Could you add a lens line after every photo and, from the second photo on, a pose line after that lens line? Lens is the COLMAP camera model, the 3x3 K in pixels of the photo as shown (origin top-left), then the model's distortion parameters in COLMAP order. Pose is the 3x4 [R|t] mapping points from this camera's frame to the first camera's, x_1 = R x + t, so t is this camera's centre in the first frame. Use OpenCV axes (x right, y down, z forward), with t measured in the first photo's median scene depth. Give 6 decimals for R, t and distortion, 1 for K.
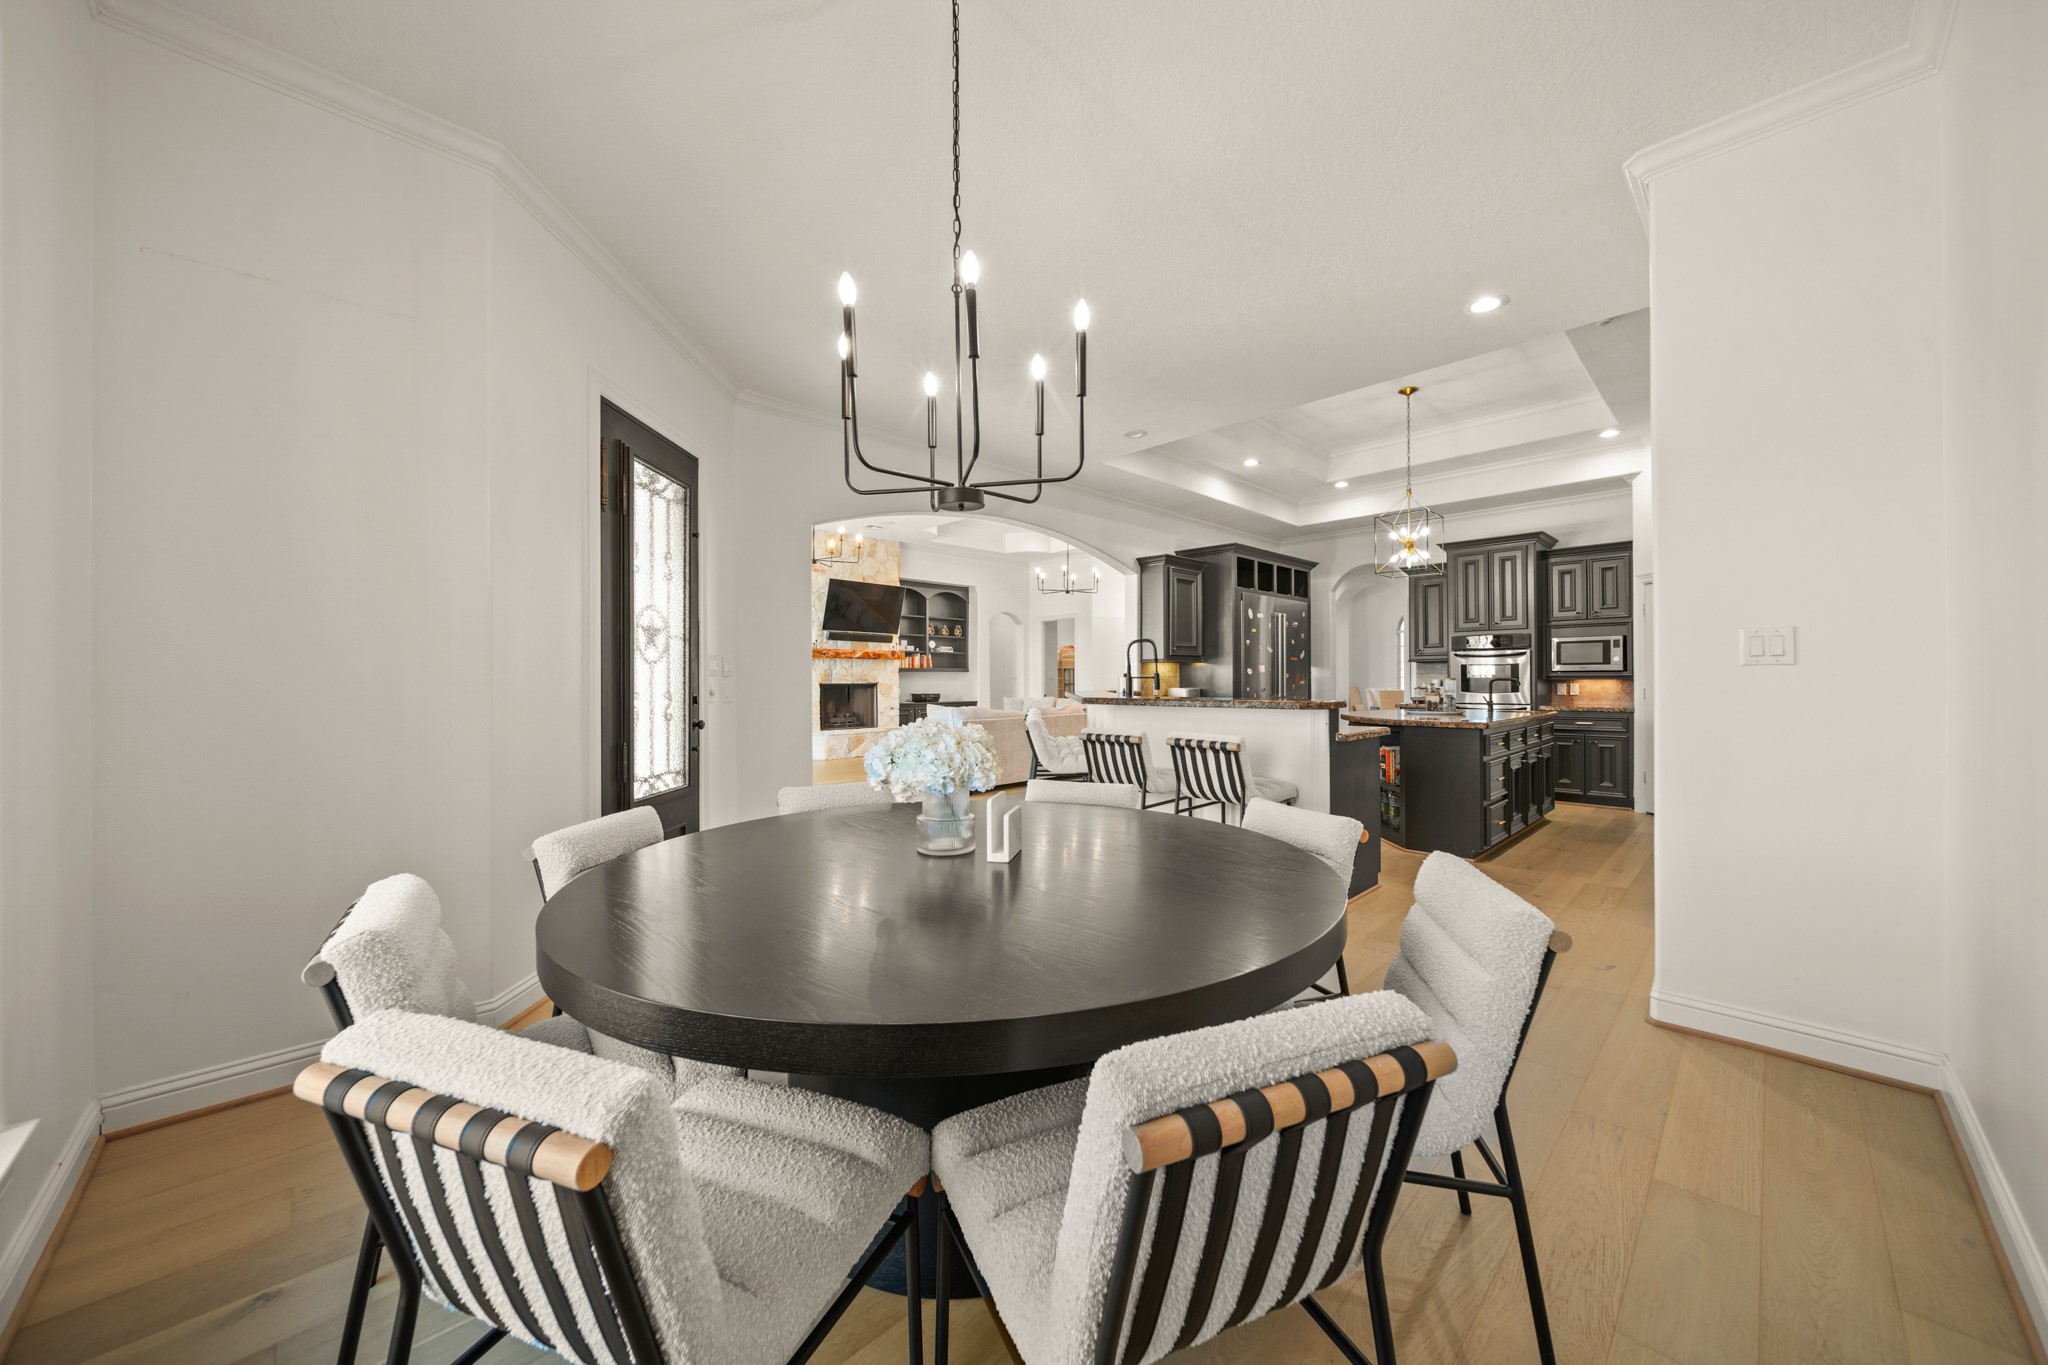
lens RADIAL K [[727.5, 0, 1025.7], [0, 727.5, 672.7], [0, 0, 1]] dist [-0.003520, -0.000198]
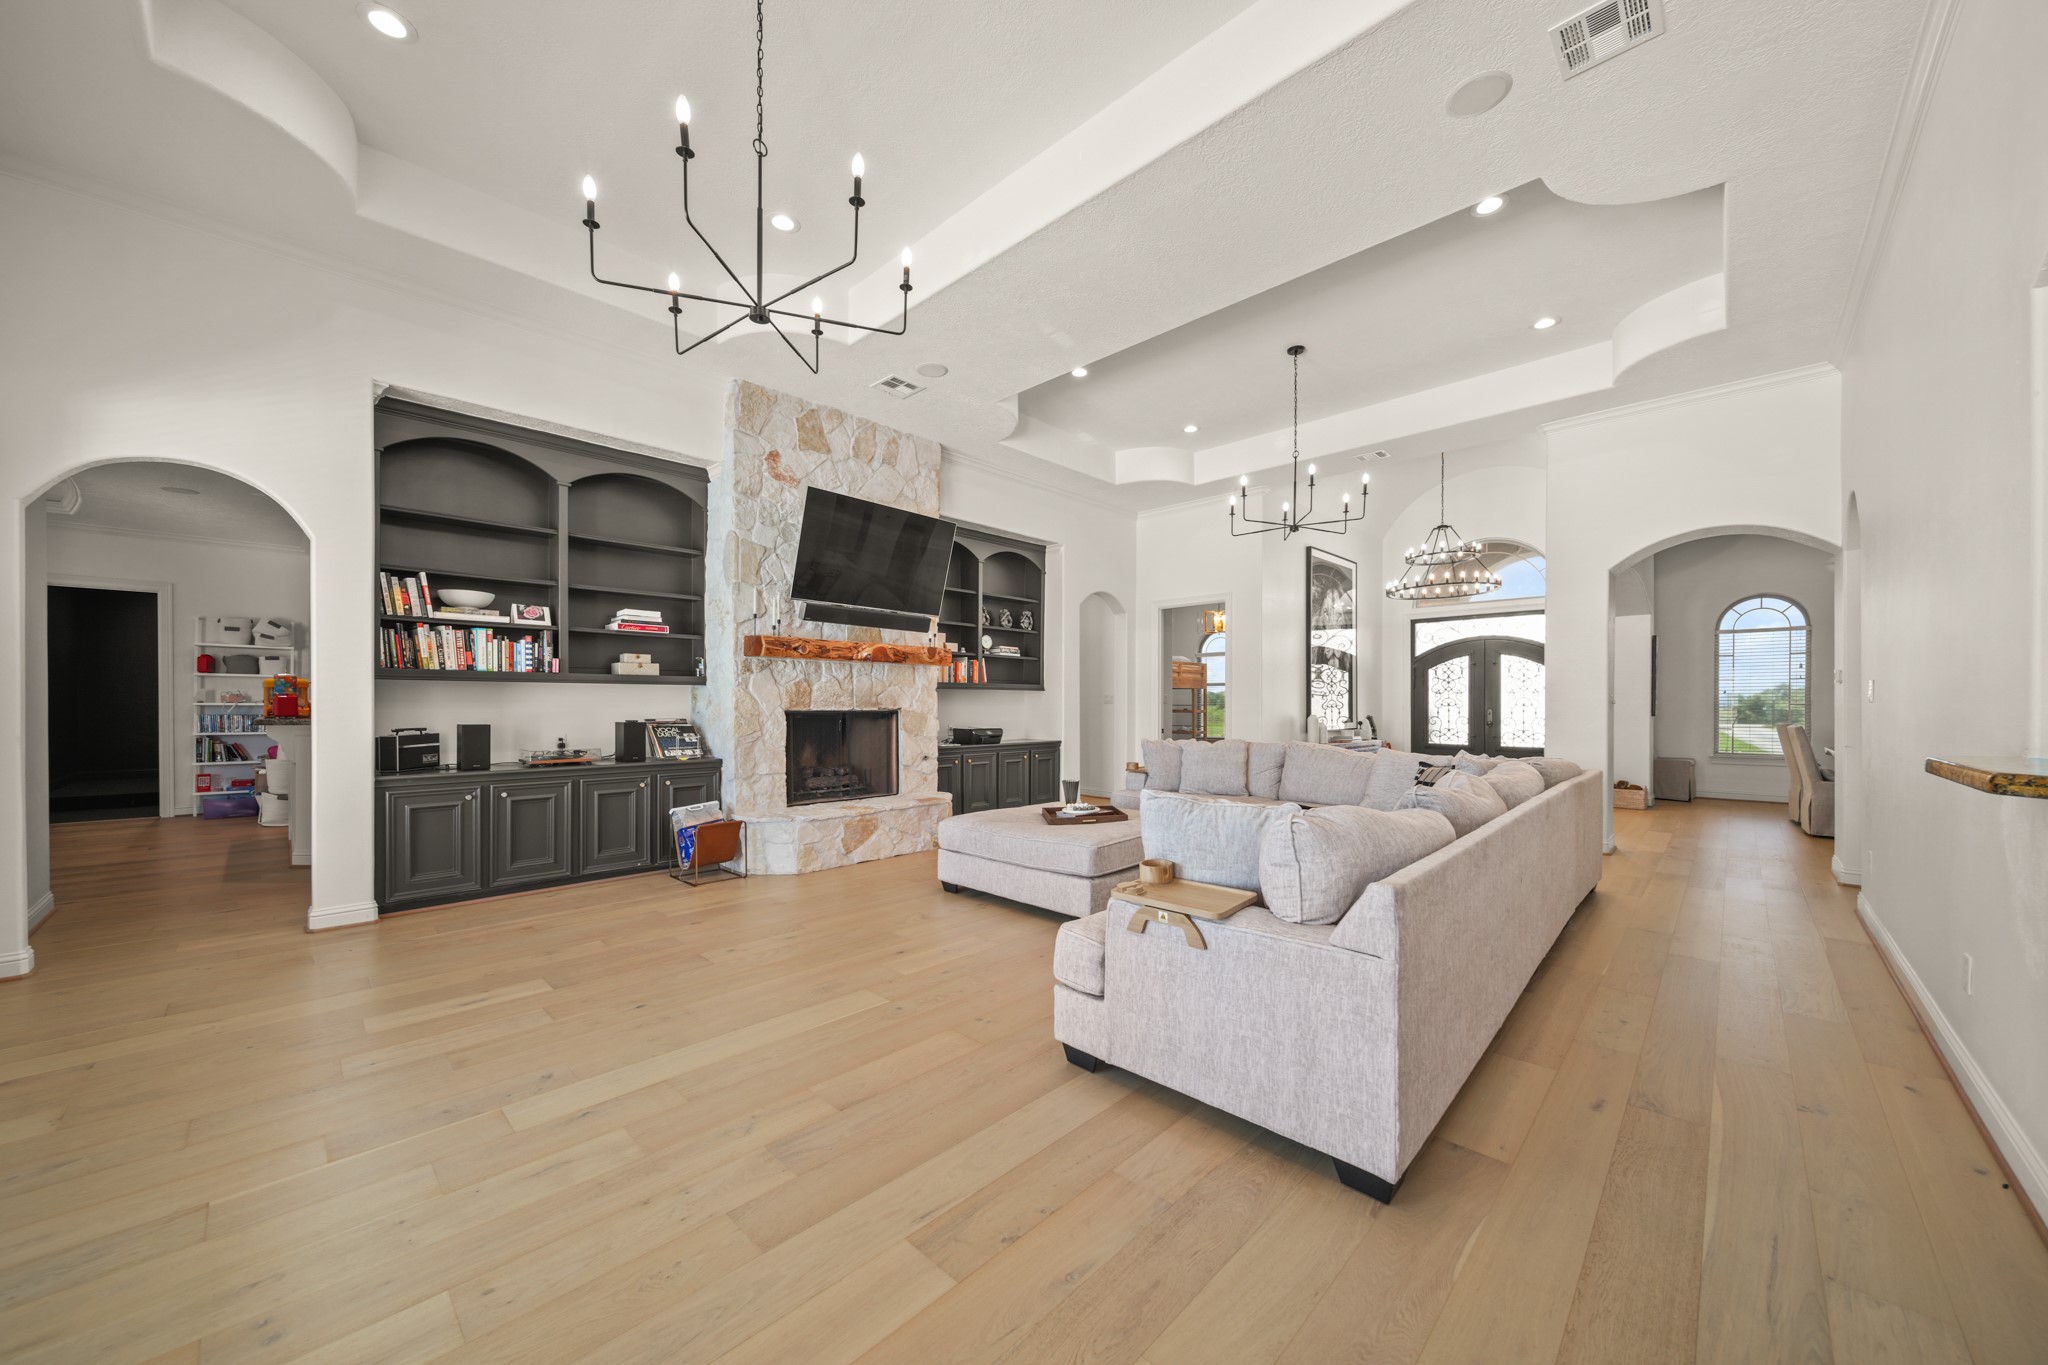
lens RADIAL K [[733.5, 0, 1026.0], [0, 733.5, 702.6], [0, 0, 1]] dist [-0.001803, -0.000215]
pose [[0.999394, 0.007237, 0.034036, -0.148842], [-0.007503, 0.999942, 0.007690, 0.005135], [-0.033979, -0.007941, 0.999391, 0.538864]]
